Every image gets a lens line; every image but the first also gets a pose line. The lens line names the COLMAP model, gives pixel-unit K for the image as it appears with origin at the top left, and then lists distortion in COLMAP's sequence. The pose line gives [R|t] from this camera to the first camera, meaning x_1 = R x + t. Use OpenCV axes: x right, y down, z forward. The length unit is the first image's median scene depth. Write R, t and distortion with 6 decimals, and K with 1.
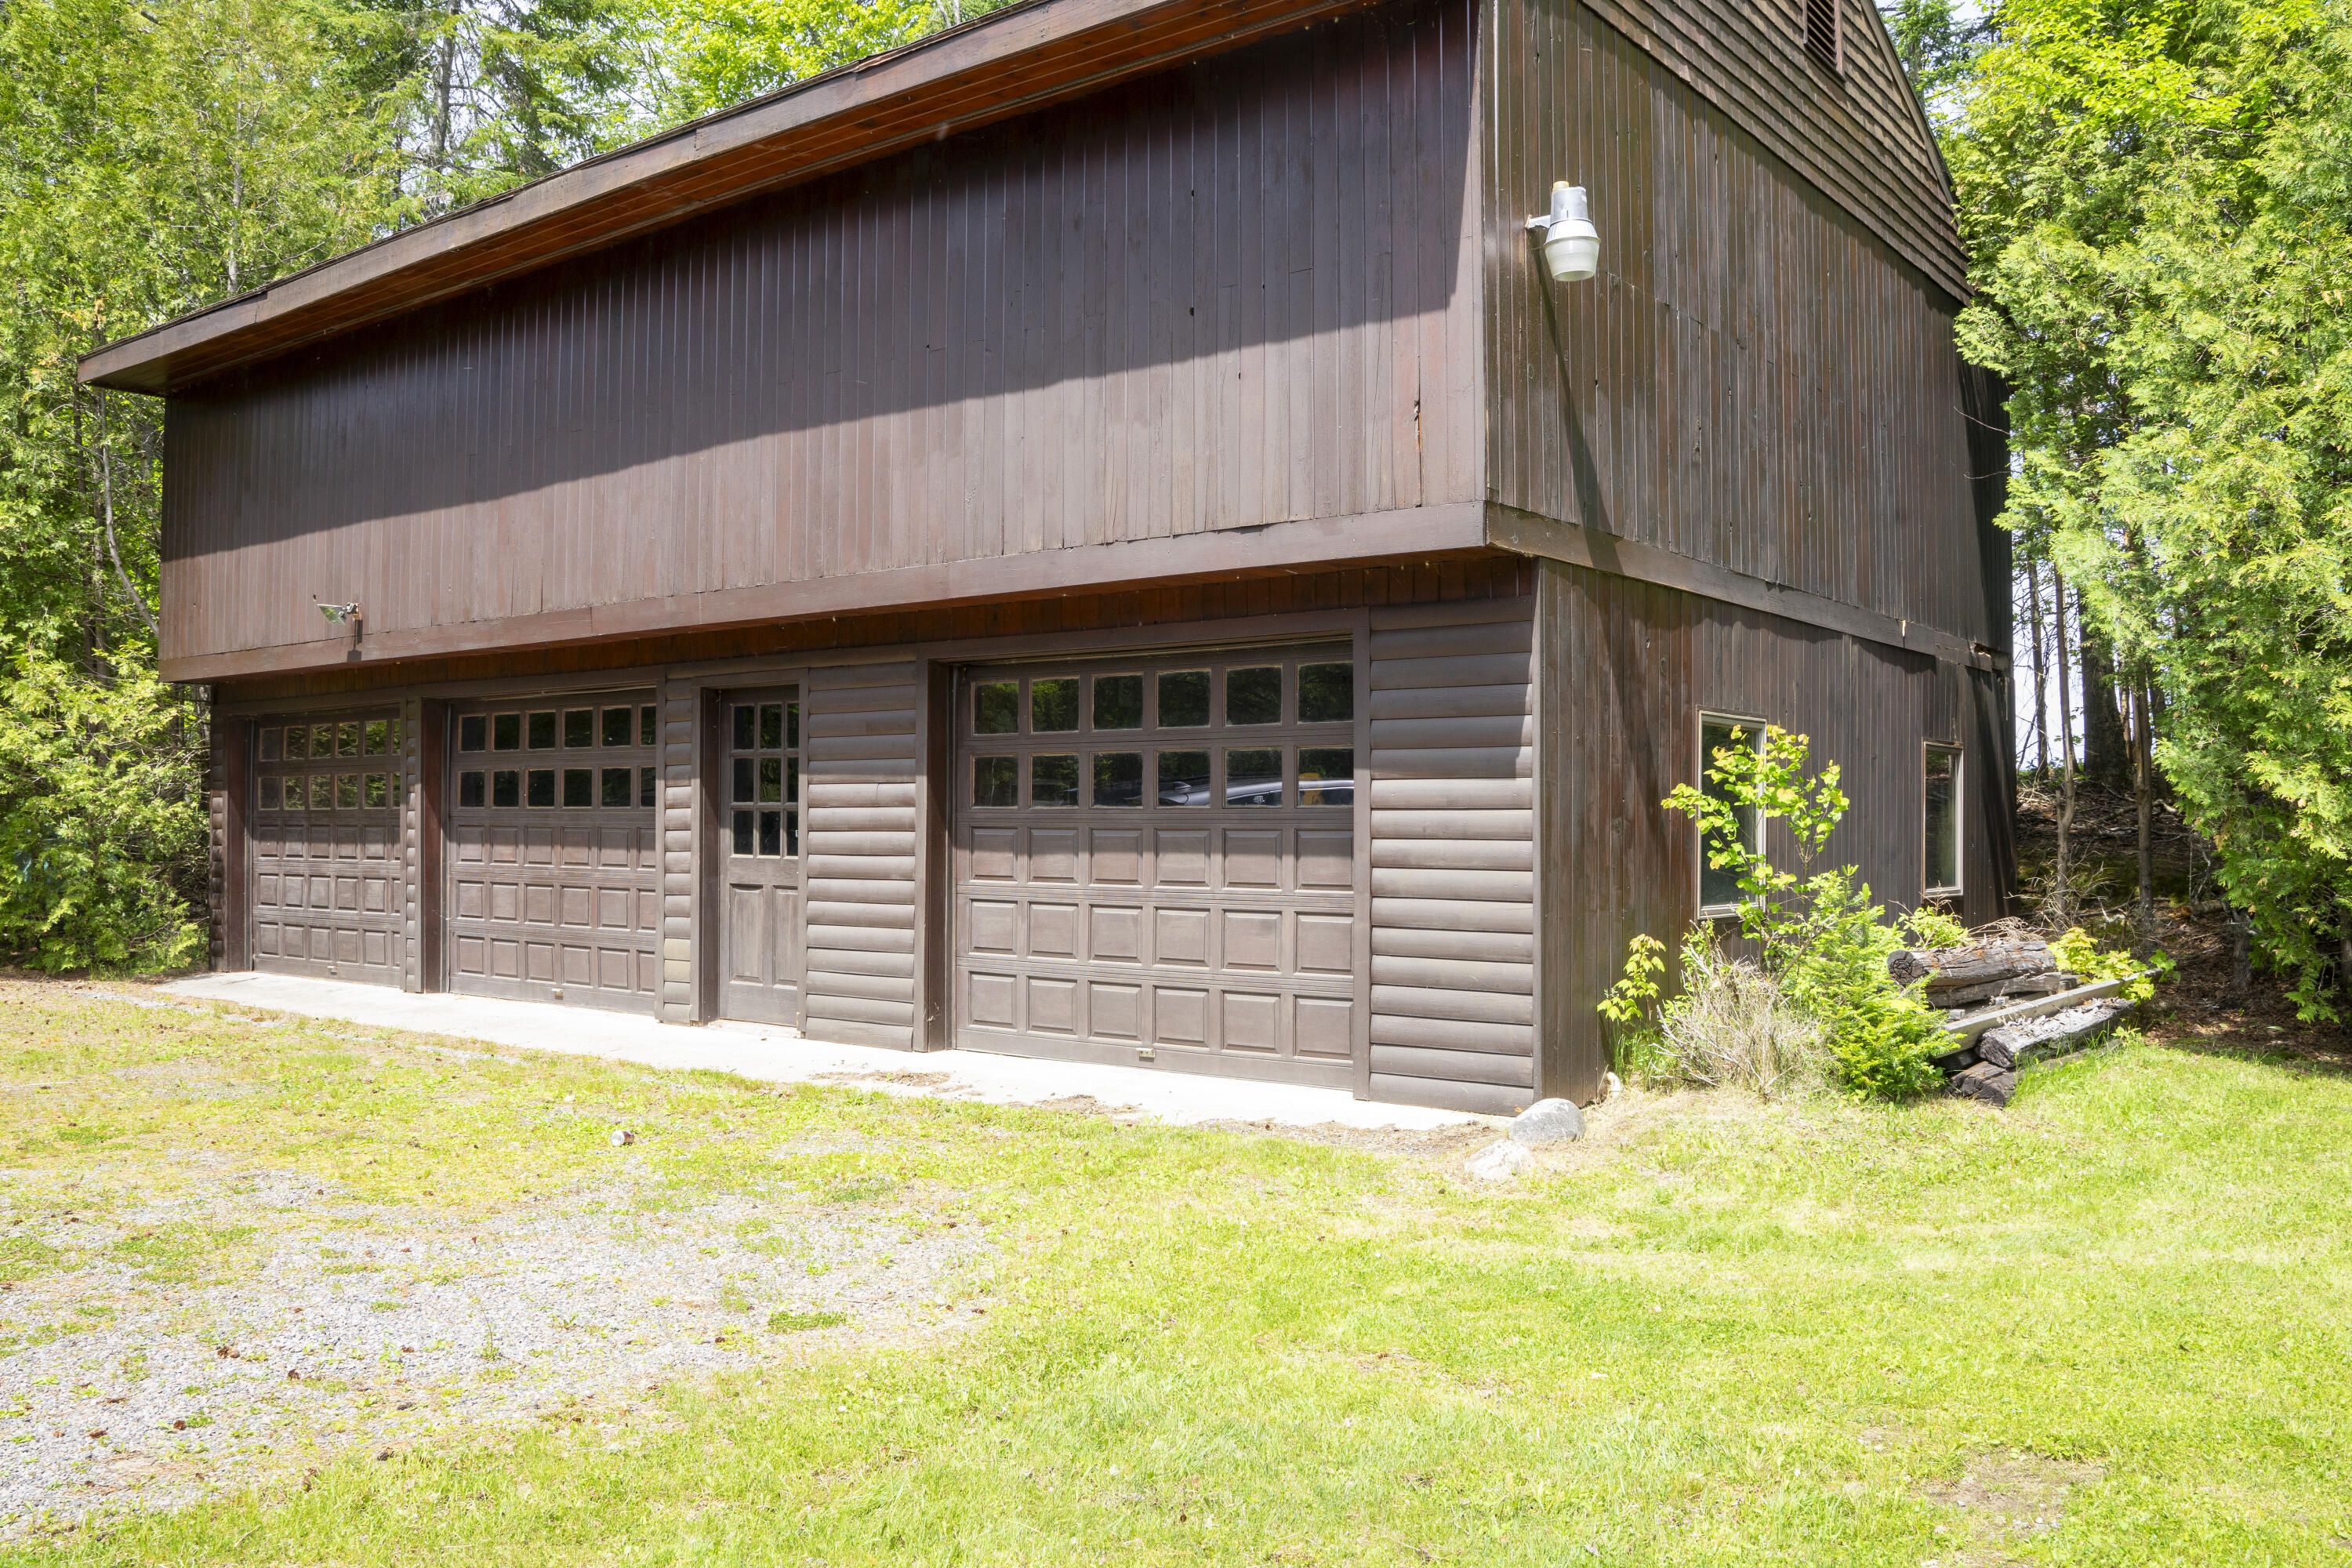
lens RADIAL K [[1849.3, 0, 1174.8], [0, 1849.3, 778.6], [0, 0, 1]] dist [-0.065931, 0.000638]
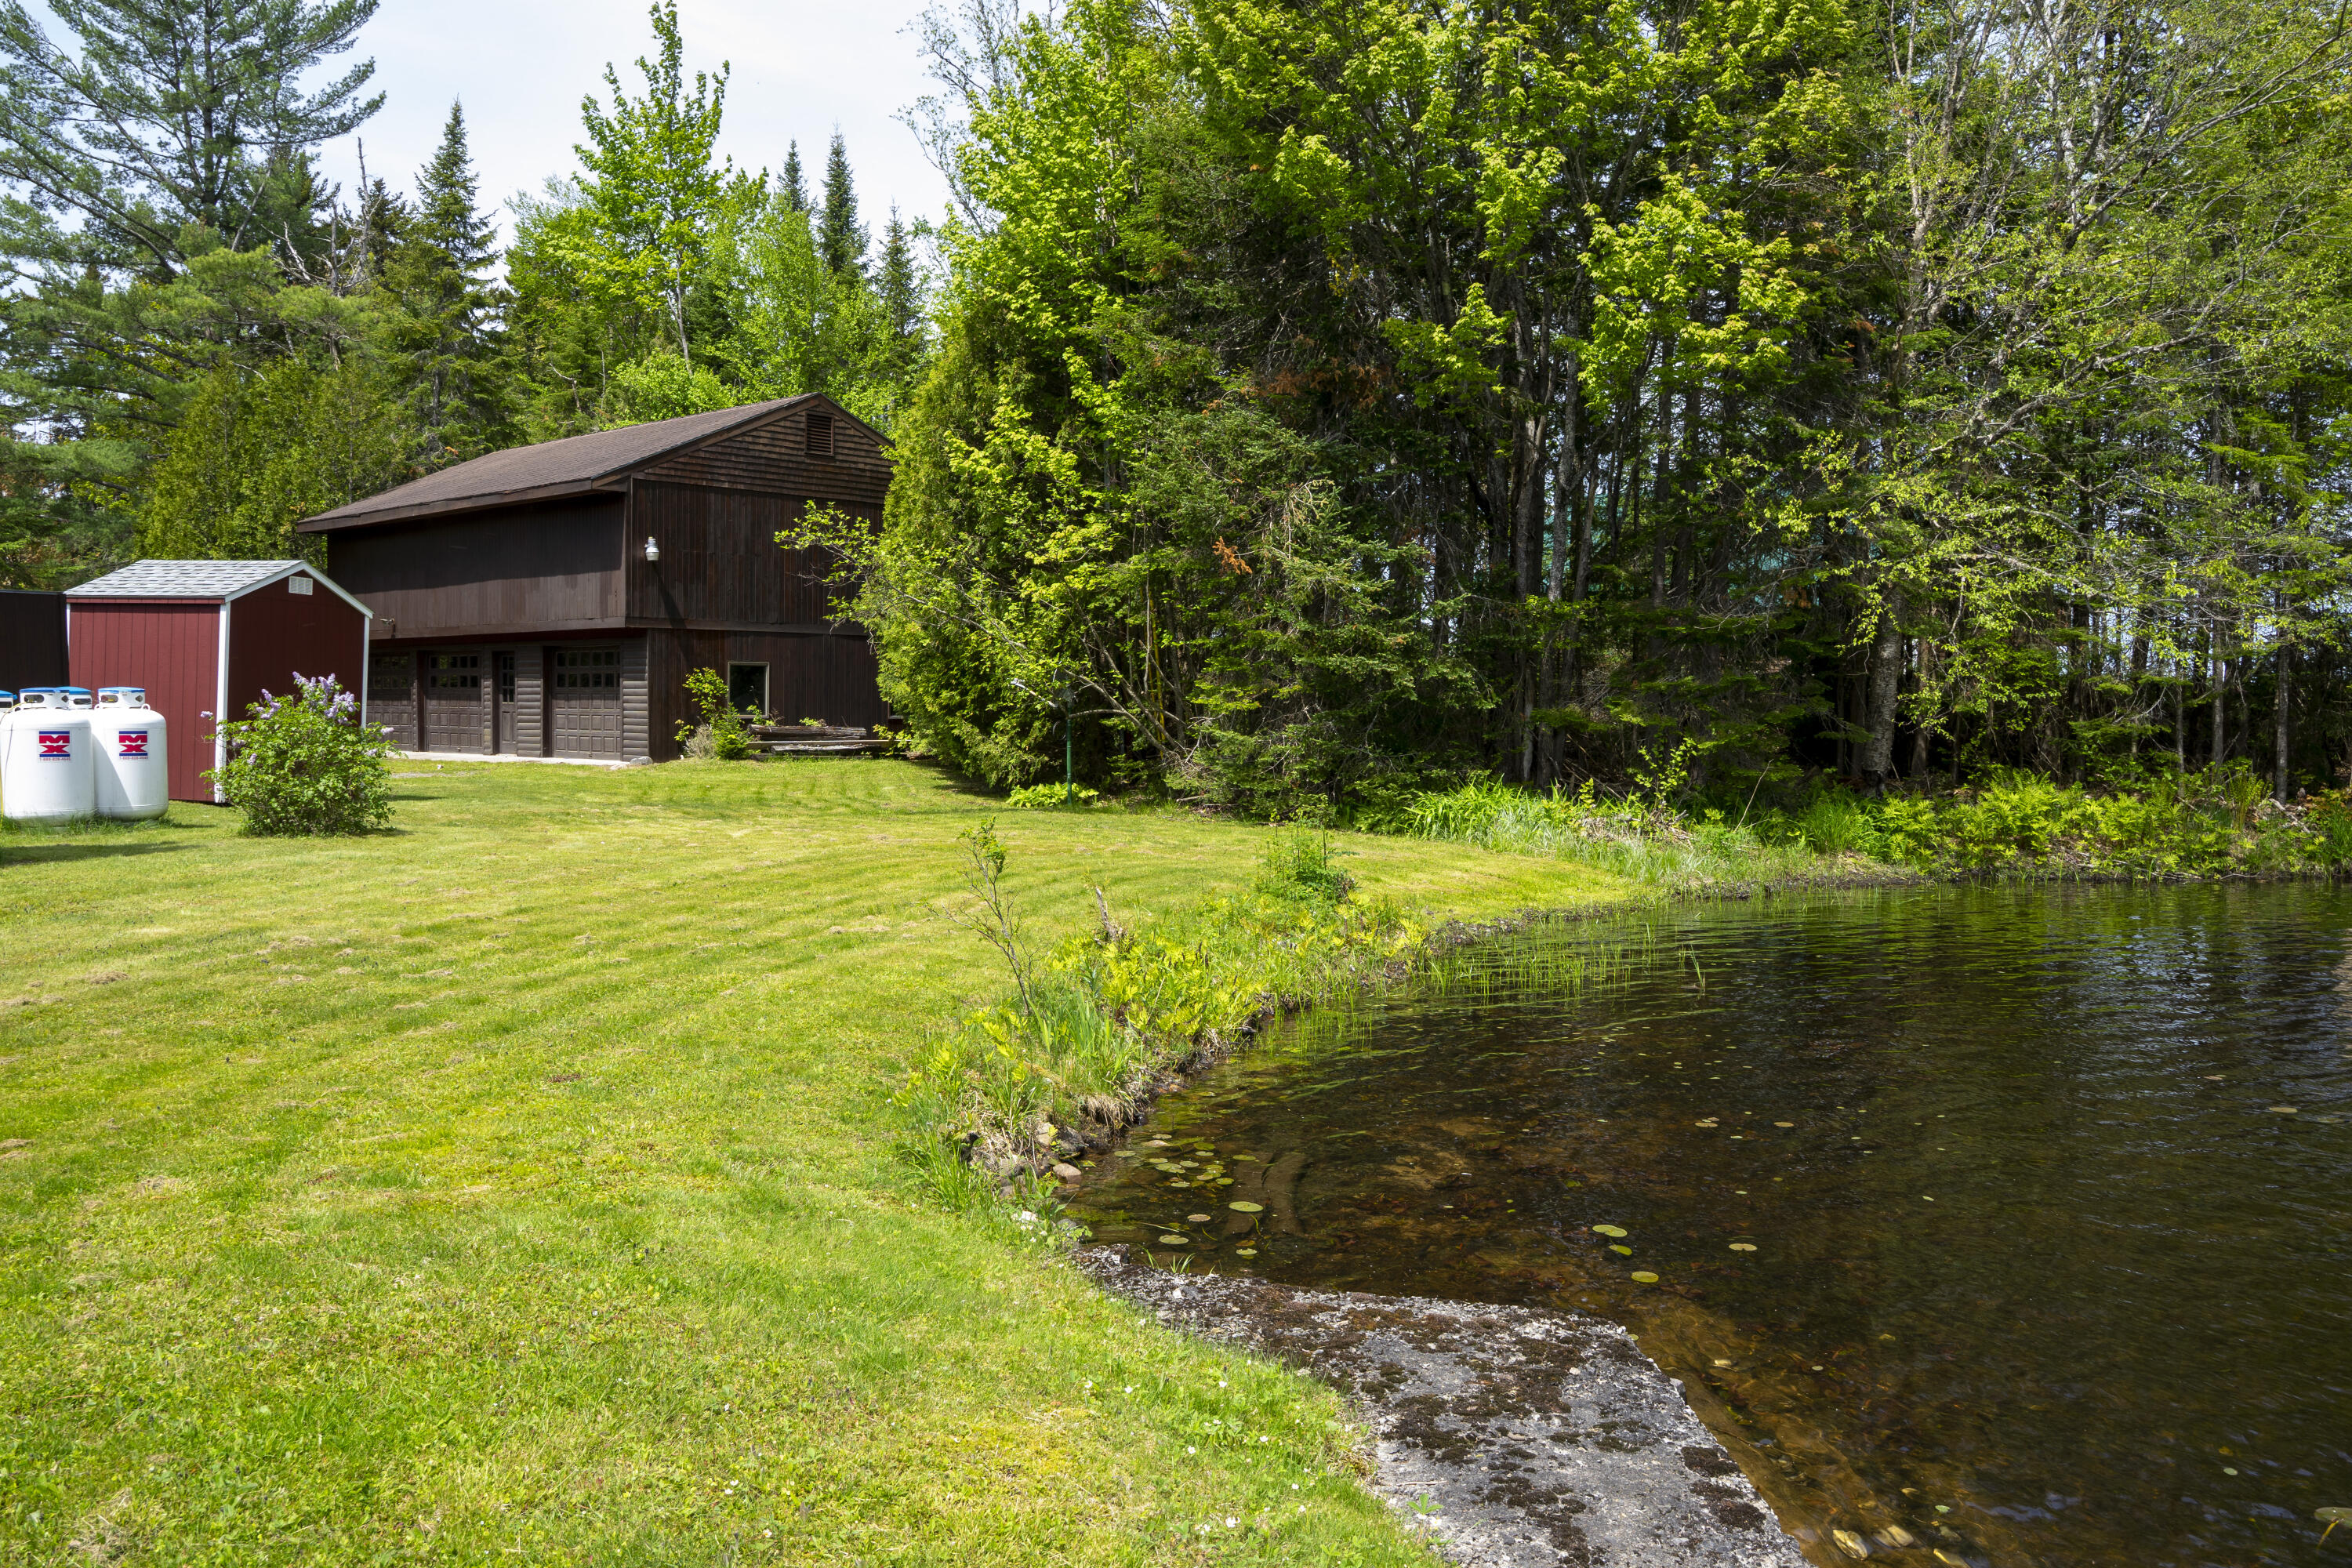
lens RADIAL K [[1849.3, 0, 1177.3], [0, 1849.3, 784.3], [0, 0, 1]] dist [-0.065931, 0.000638]
pose [[0.997336, 0.012746, -0.071816, 1.309851], [-0.008341, 0.998085, 0.061293, -0.025064], [0.072459, -0.060531, 0.995533, -2.365700]]
